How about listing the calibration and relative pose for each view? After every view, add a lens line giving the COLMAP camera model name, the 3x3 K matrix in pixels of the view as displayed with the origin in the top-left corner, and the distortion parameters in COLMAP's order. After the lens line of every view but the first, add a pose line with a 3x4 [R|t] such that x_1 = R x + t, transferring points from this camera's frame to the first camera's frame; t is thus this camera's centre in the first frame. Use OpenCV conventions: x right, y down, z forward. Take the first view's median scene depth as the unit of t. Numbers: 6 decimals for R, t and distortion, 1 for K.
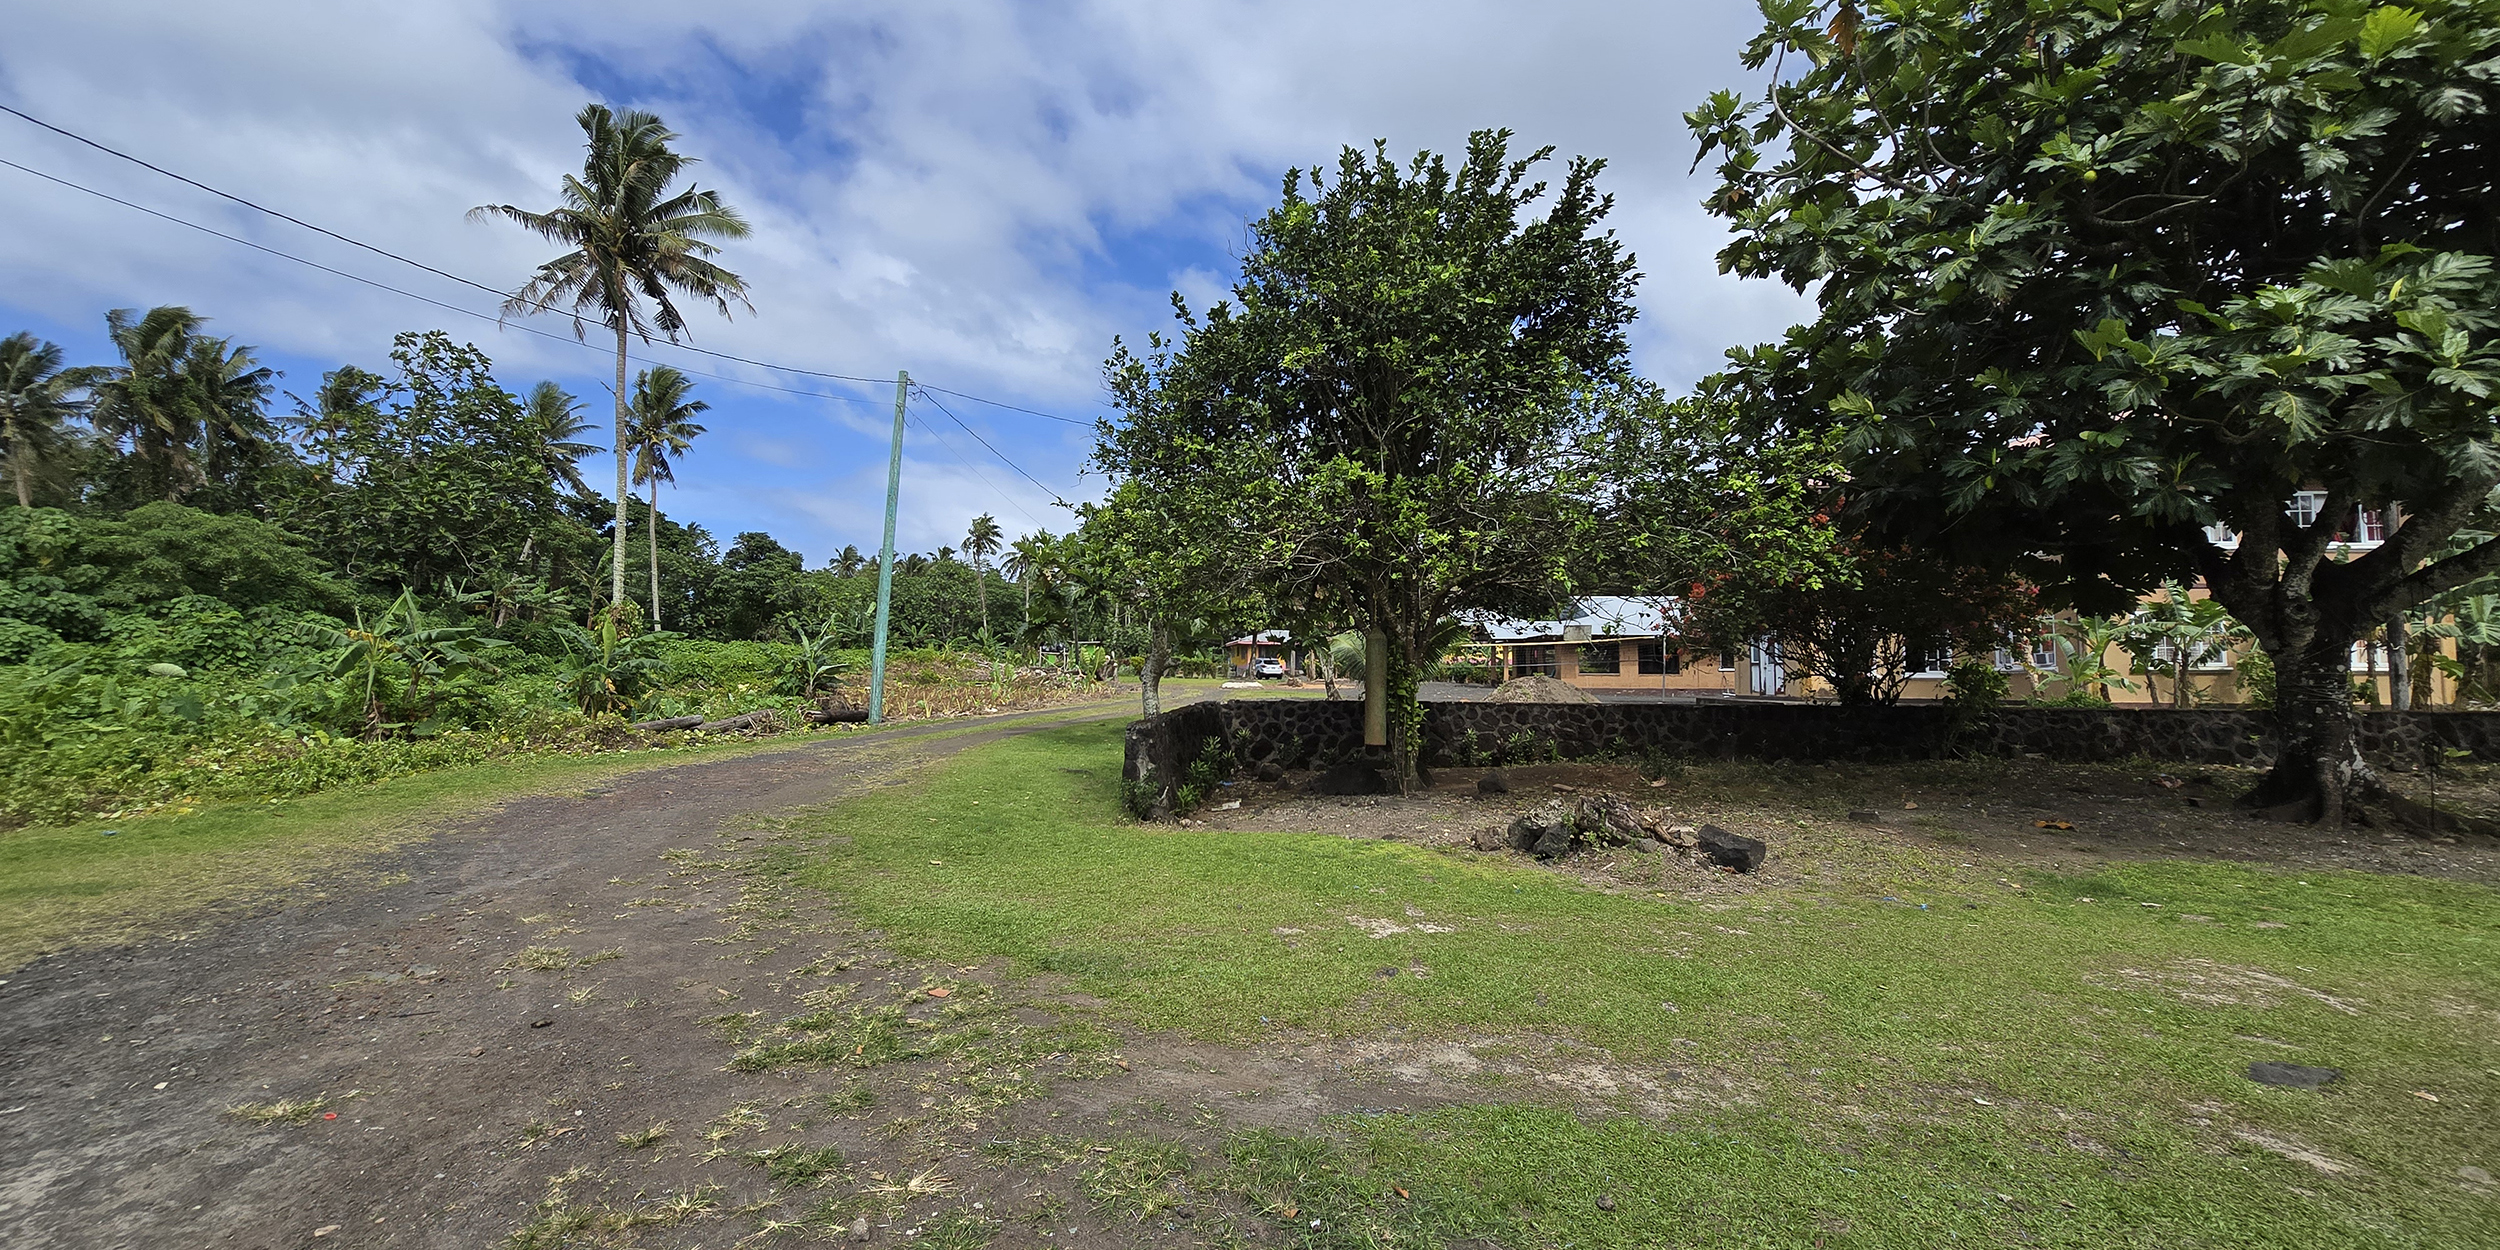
lens RADIAL K [[1021.6, 0, 1229.2], [0, 1021.6, 616.8], [0, 0, 1]] dist [-0.003126, 0.000592]
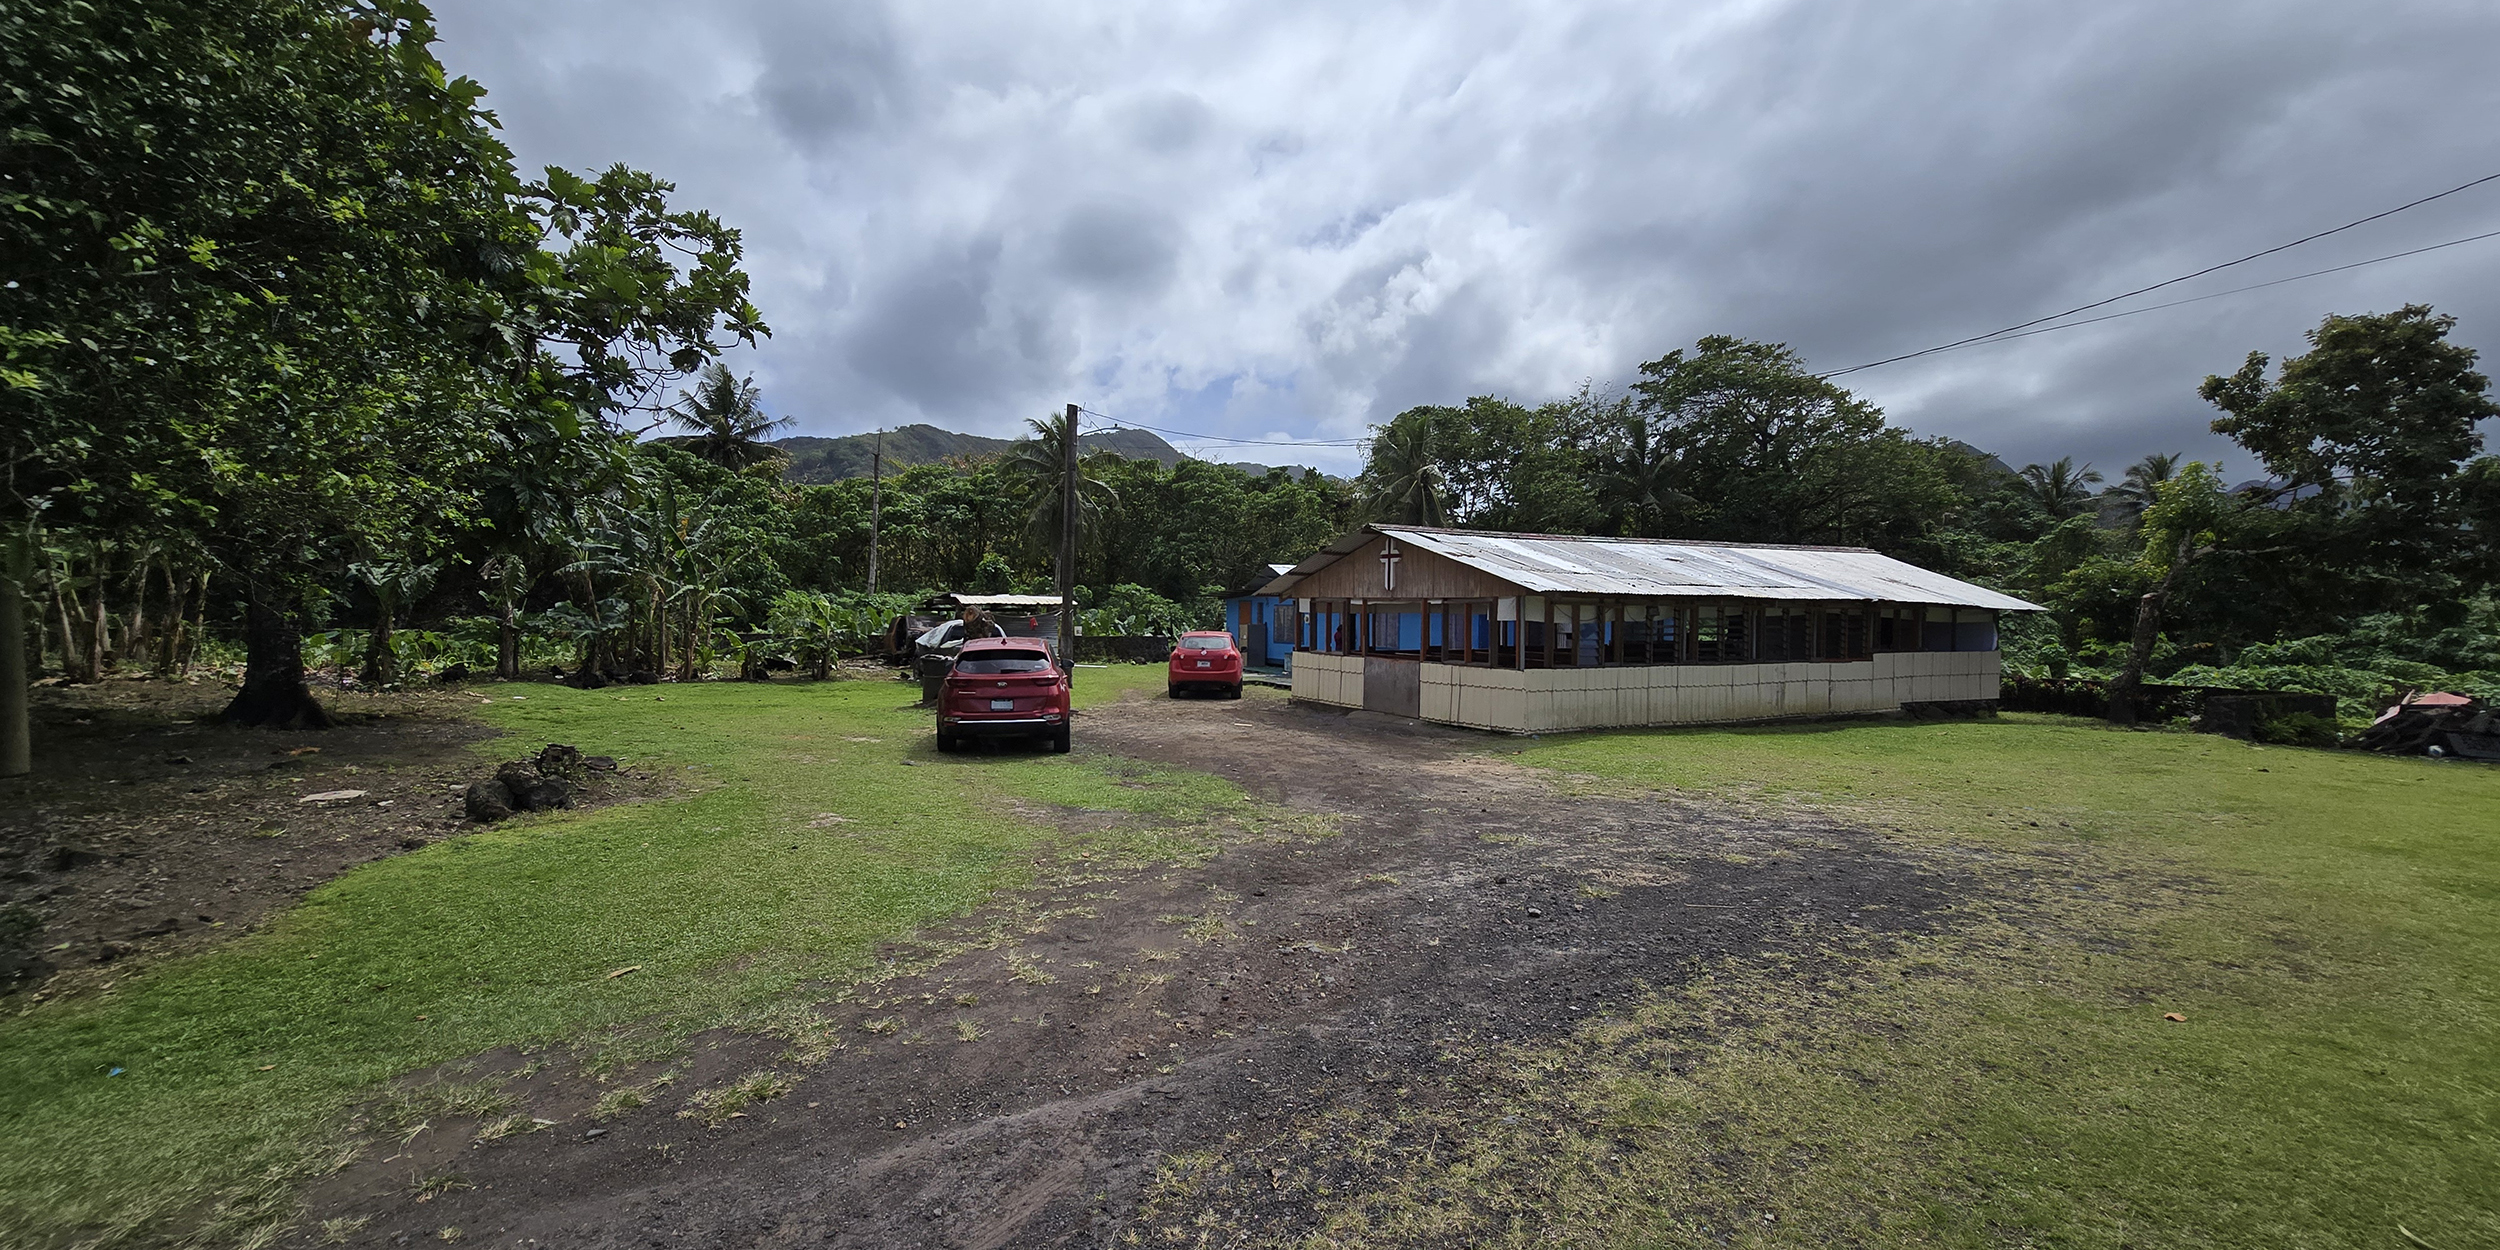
lens RADIAL K [[1020.2, 0, 1226.7], [0, 1020.2, 608.6], [0, 0, 1]] dist [-0.006803, 0.003357]
pose [[-0.597644, -0.013143, 0.801654, -0.766223], [-0.061381, 0.997681, -0.029403, 0.003403], [-0.799408, -0.066778, -0.597065, 0.811517]]
